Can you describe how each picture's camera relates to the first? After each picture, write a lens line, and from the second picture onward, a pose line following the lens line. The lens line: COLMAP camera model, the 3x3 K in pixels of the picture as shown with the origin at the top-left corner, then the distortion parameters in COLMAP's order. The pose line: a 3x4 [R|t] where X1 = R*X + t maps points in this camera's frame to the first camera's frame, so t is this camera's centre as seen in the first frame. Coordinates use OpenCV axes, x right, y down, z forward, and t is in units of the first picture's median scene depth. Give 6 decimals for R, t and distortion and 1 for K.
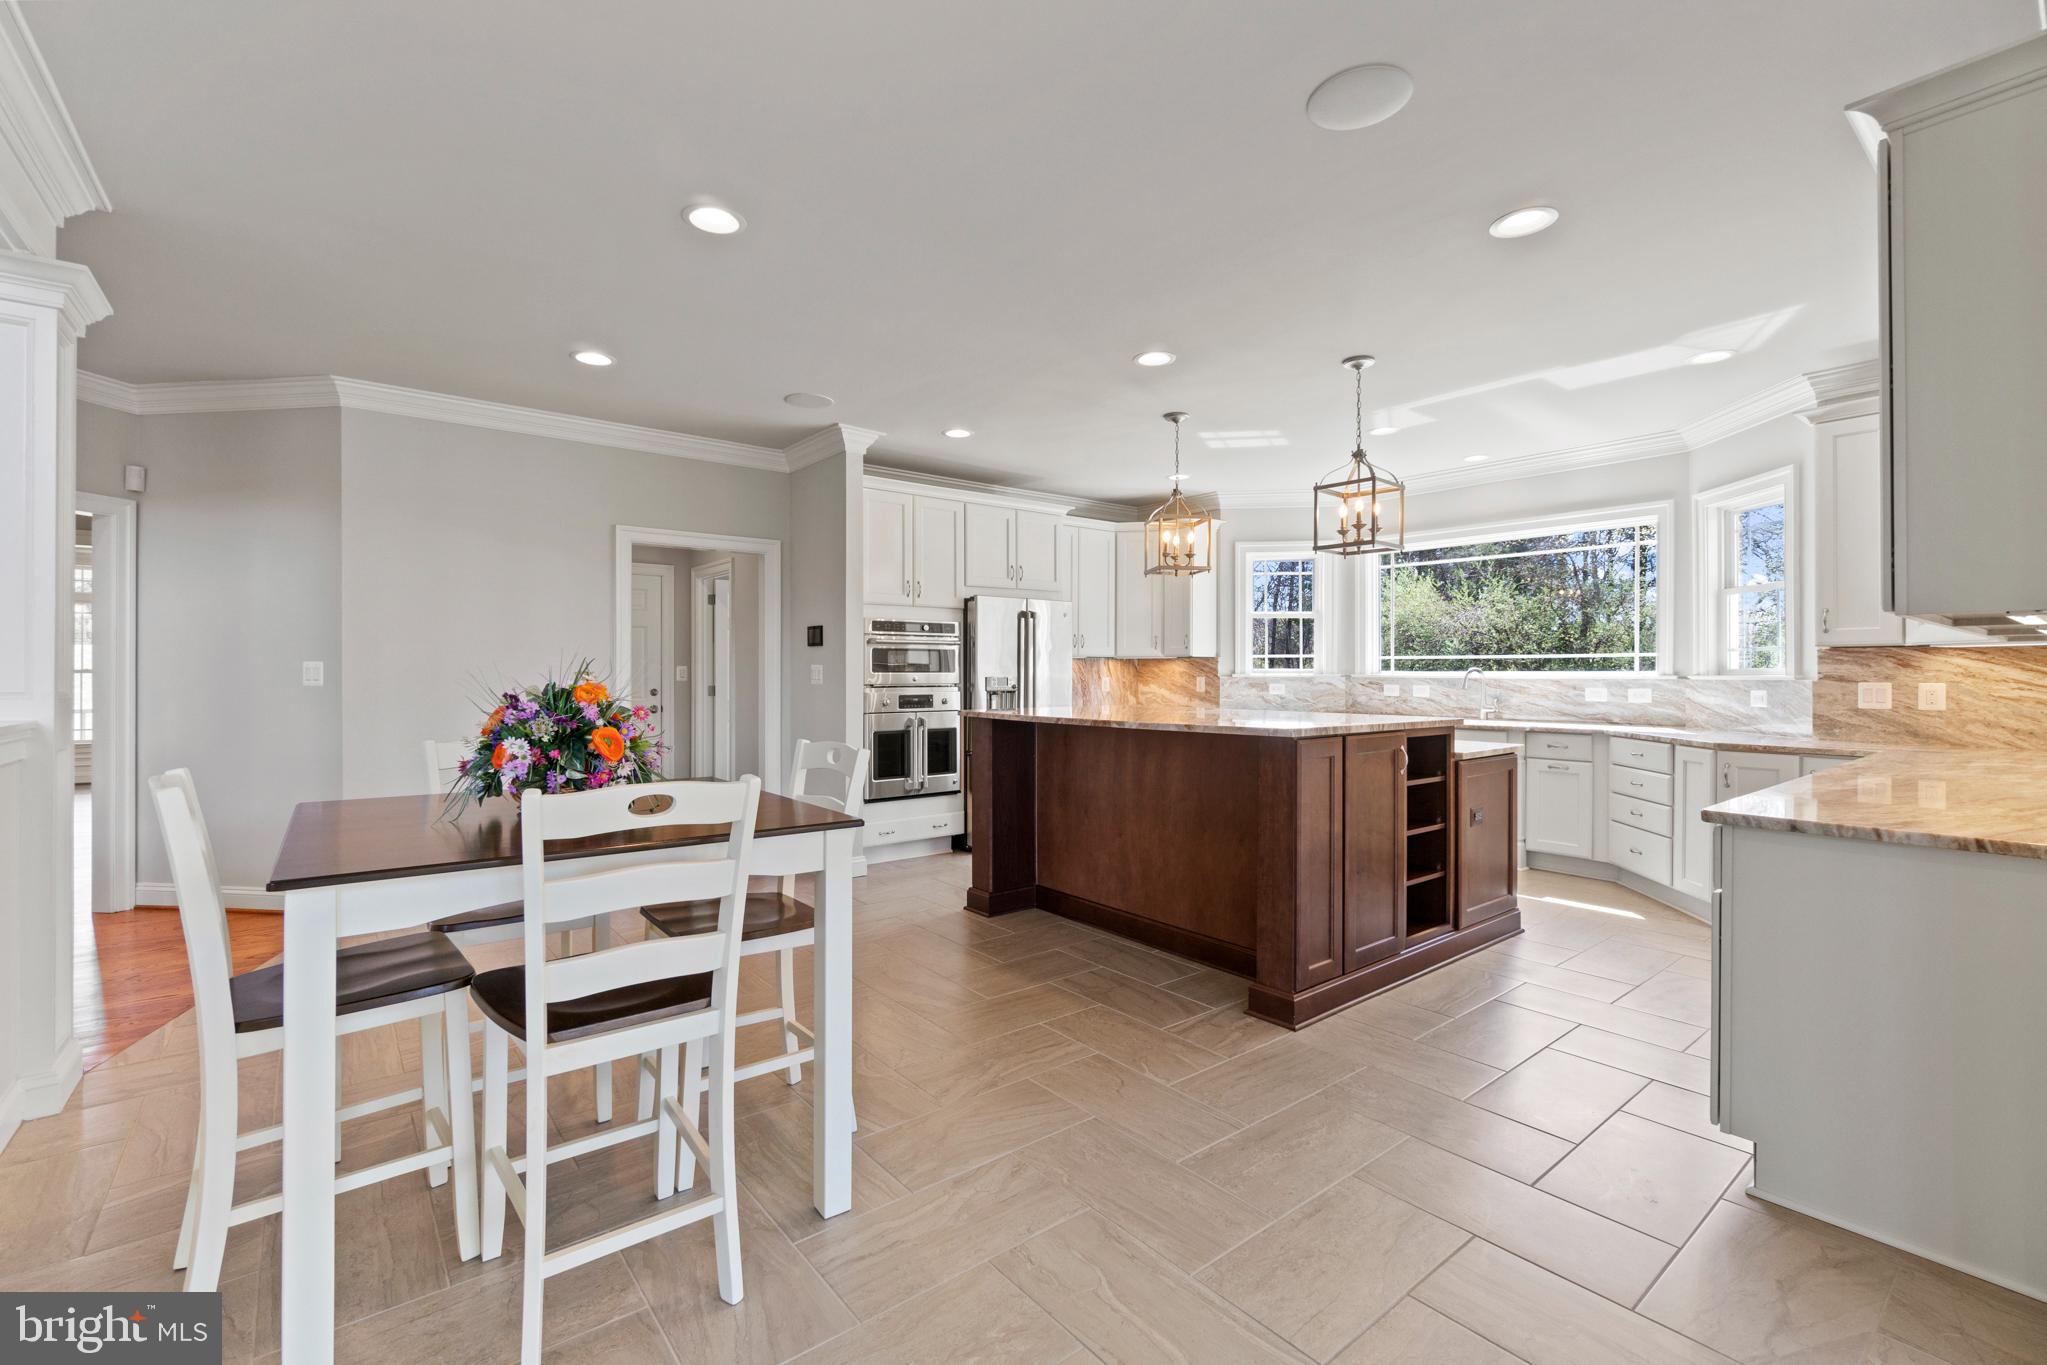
lens RADIAL K [[883.4, 0, 1018.8], [0, 883.4, 677.6], [0, 0, 1]] dist [-0.006671, 0.002166]
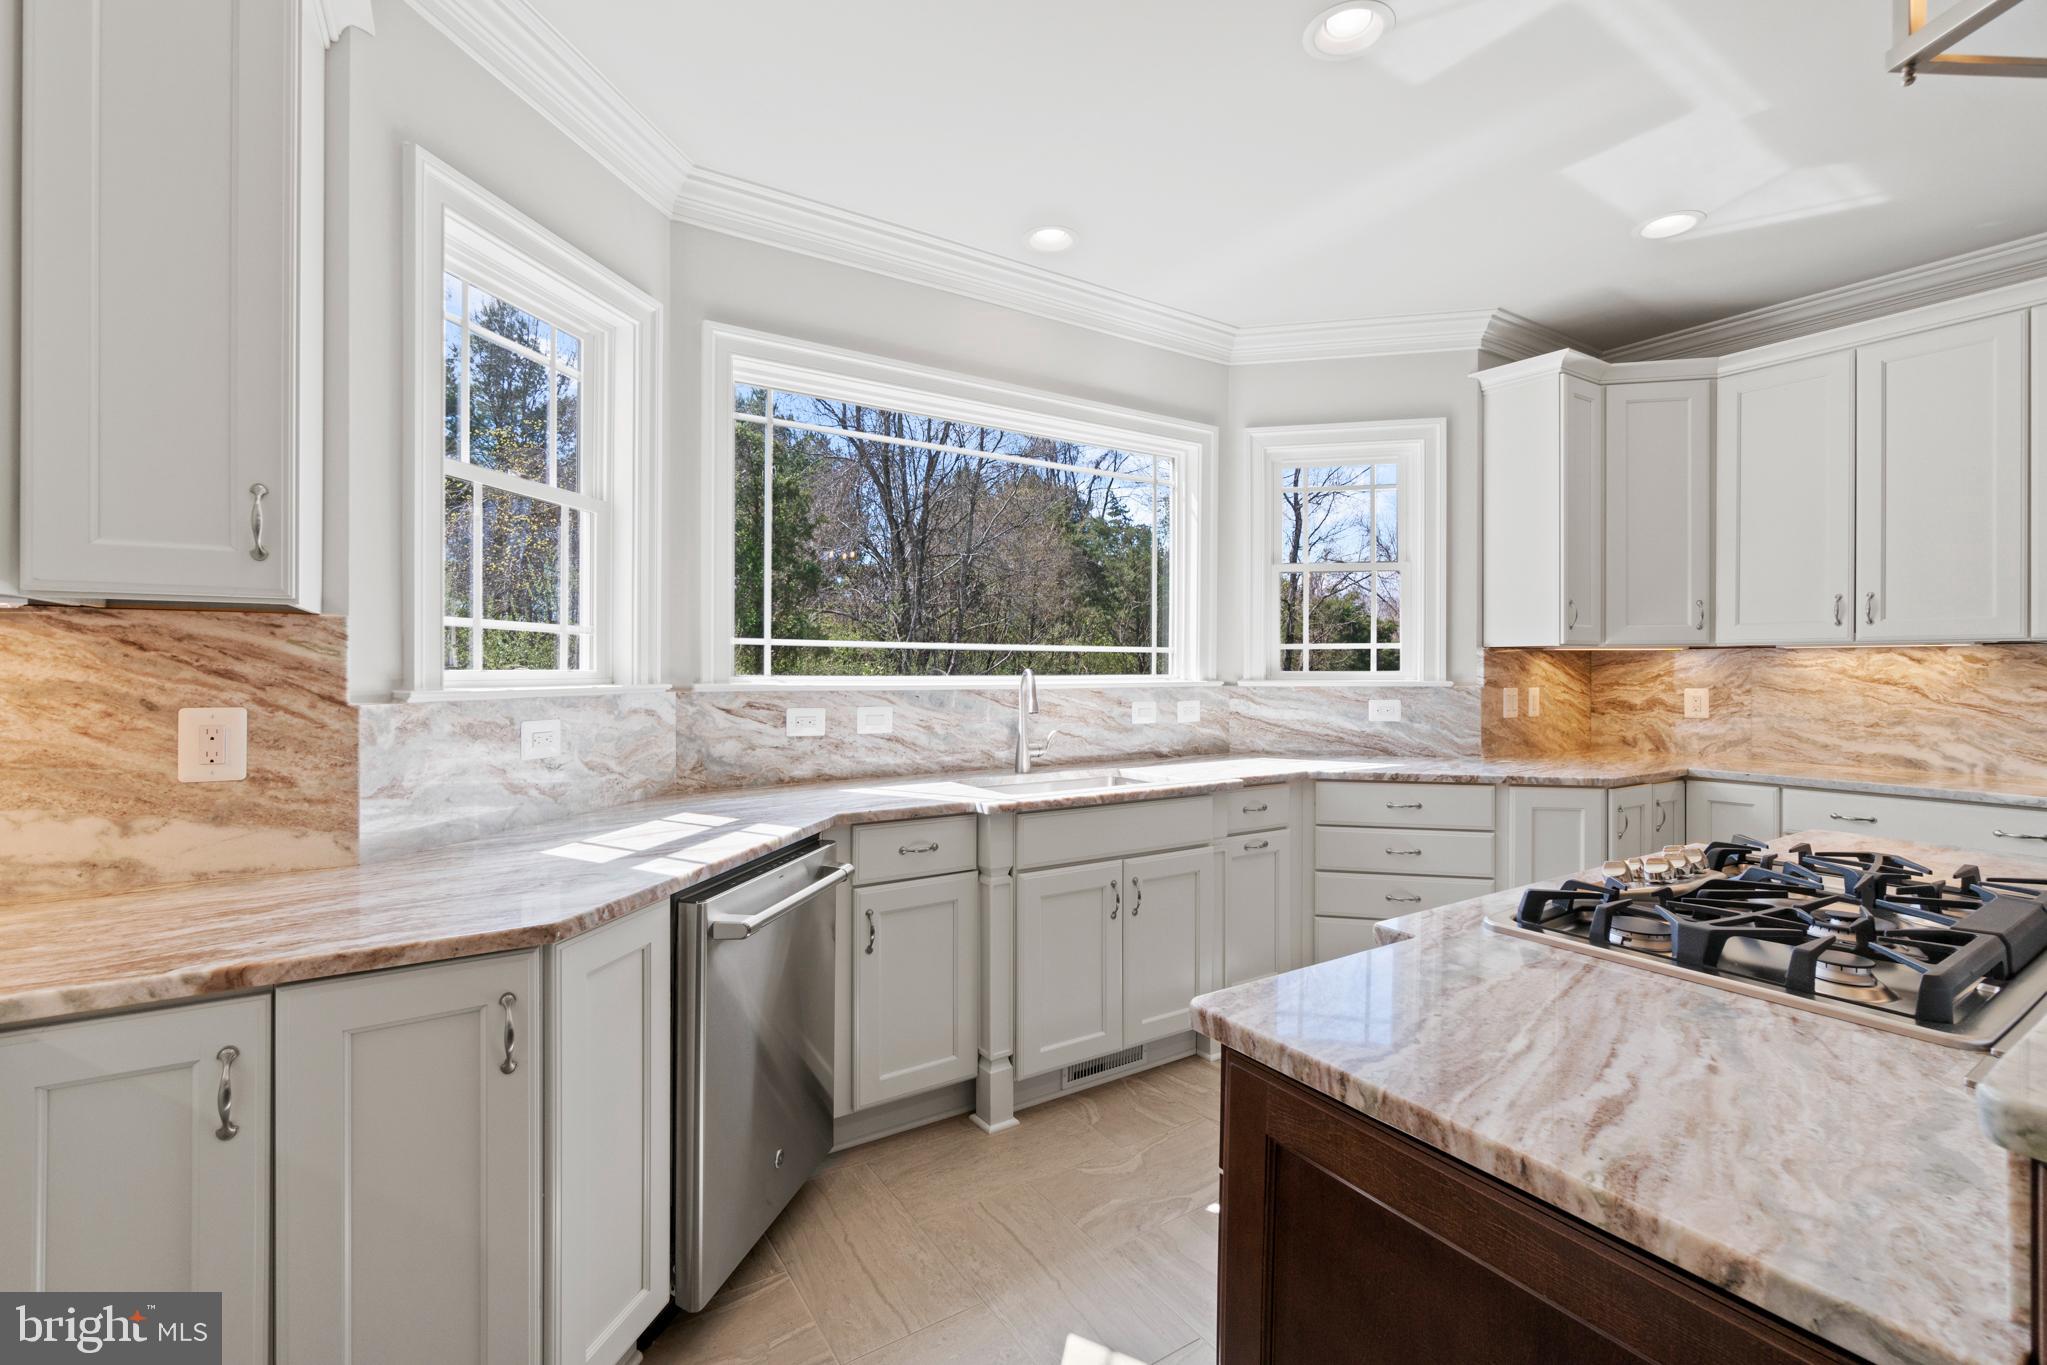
lens RADIAL K [[883.4, 0, 1016.6], [0, 883.4, 671.1], [0, 0, 1]] dist [-0.006671, 0.002166]
pose [[0.103381, -0.003465, 0.994636, 0.027424], [0.003931, 0.999988, 0.003075, -0.011080], [-0.994634, 0.003592, 0.103393, 0.940358]]
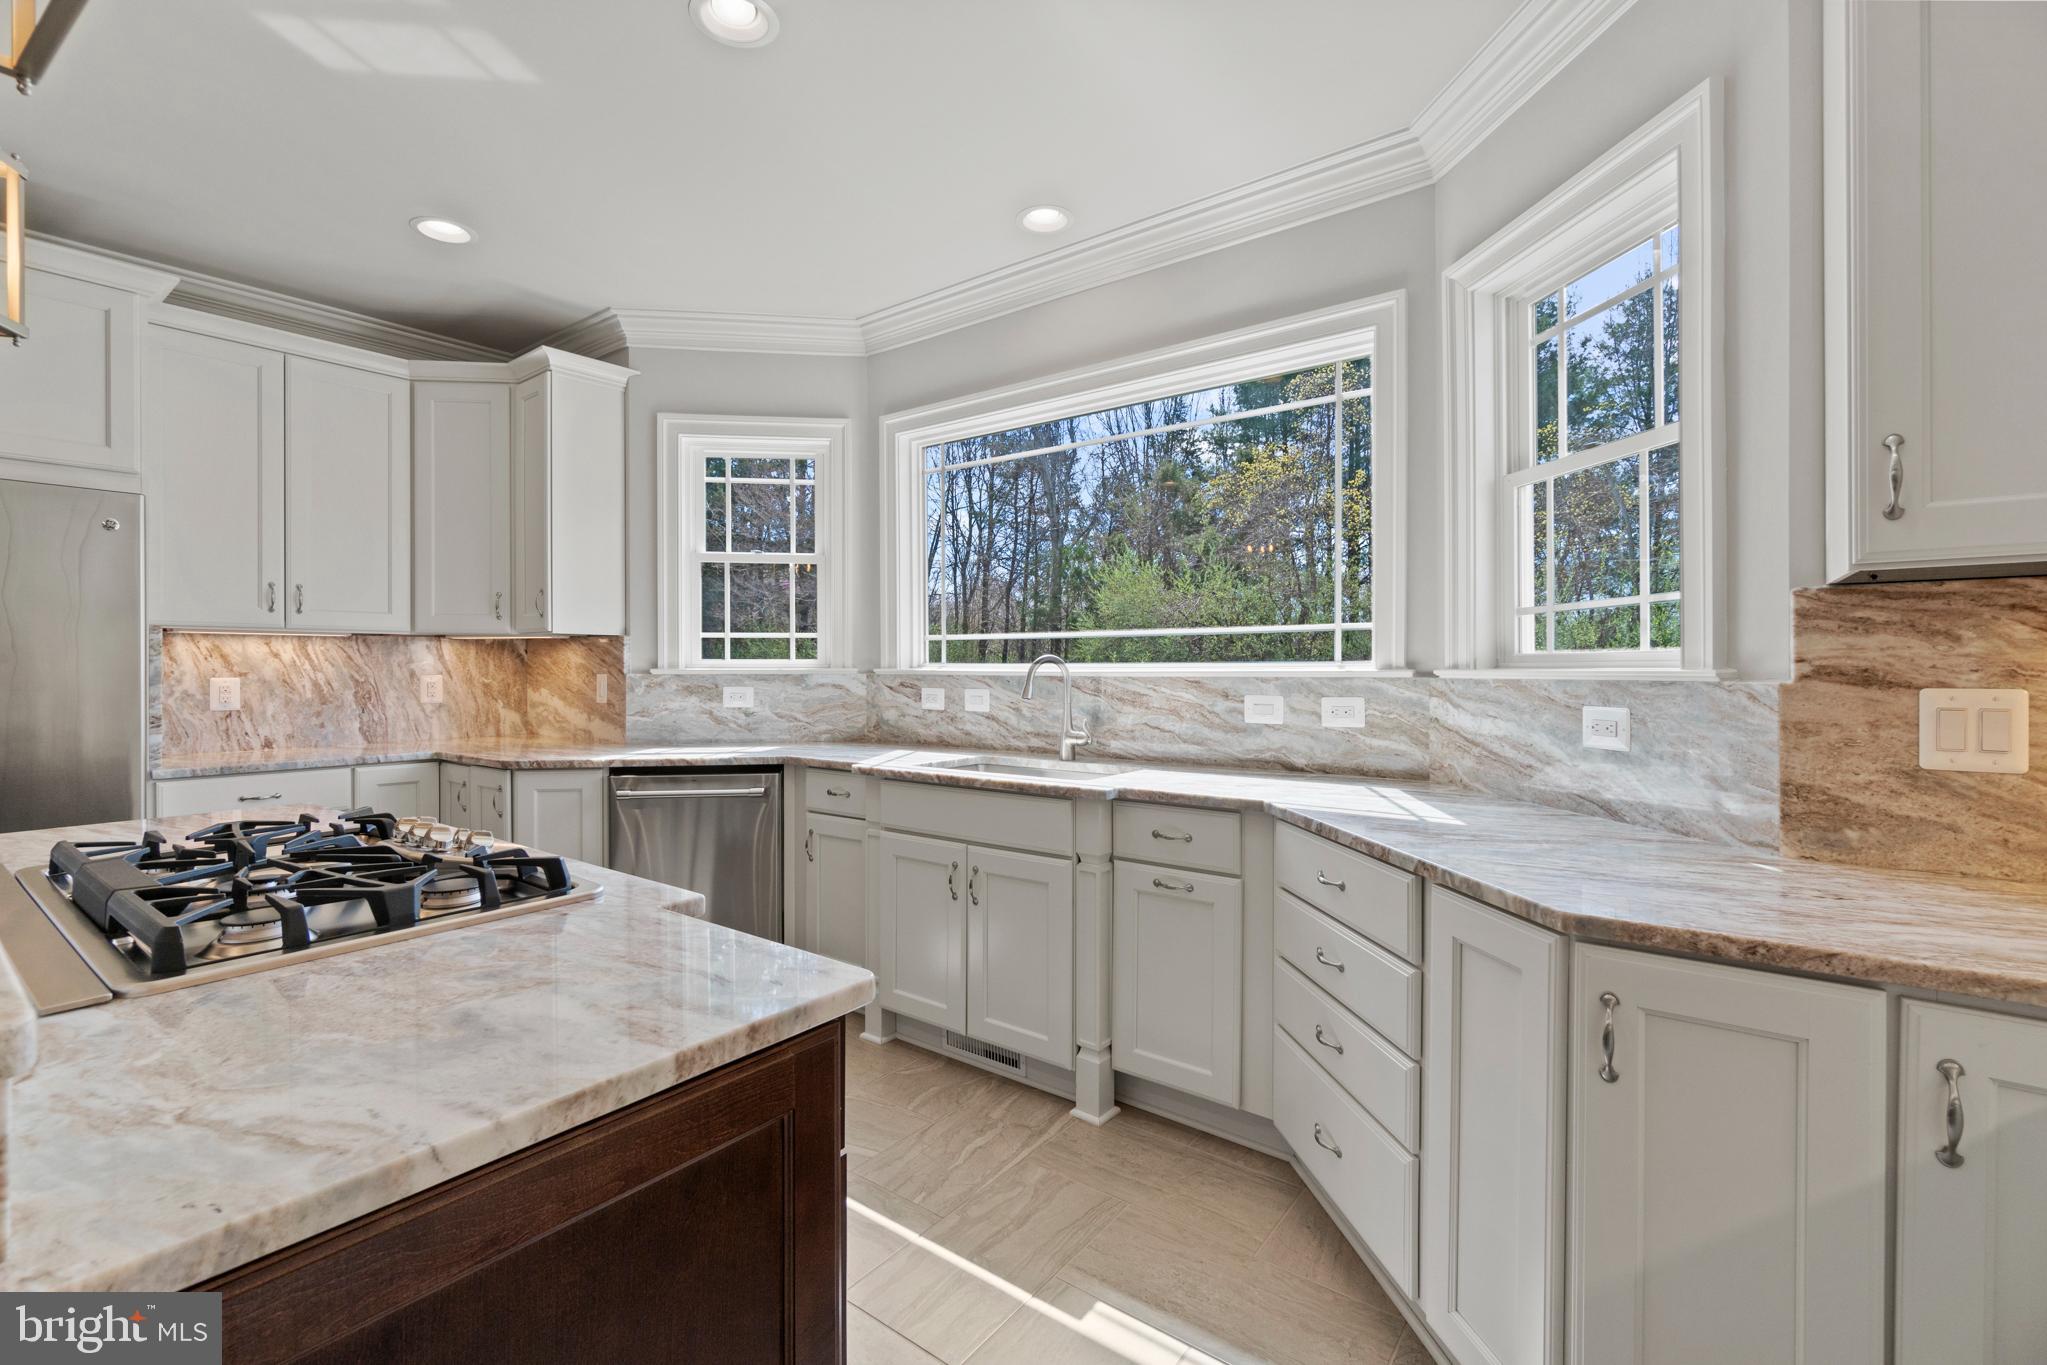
lens RADIAL K [[883.4, 0, 1015.5], [0, 883.4, 674.4], [0, 0, 1]] dist [-0.006671, 0.002166]
pose [[0.969878, -0.003283, 0.243568, 0.373406], [0.003033, 0.999994, 0.001401, -0.000924], [-0.243571, -0.000620, 0.969883, 0.519647]]
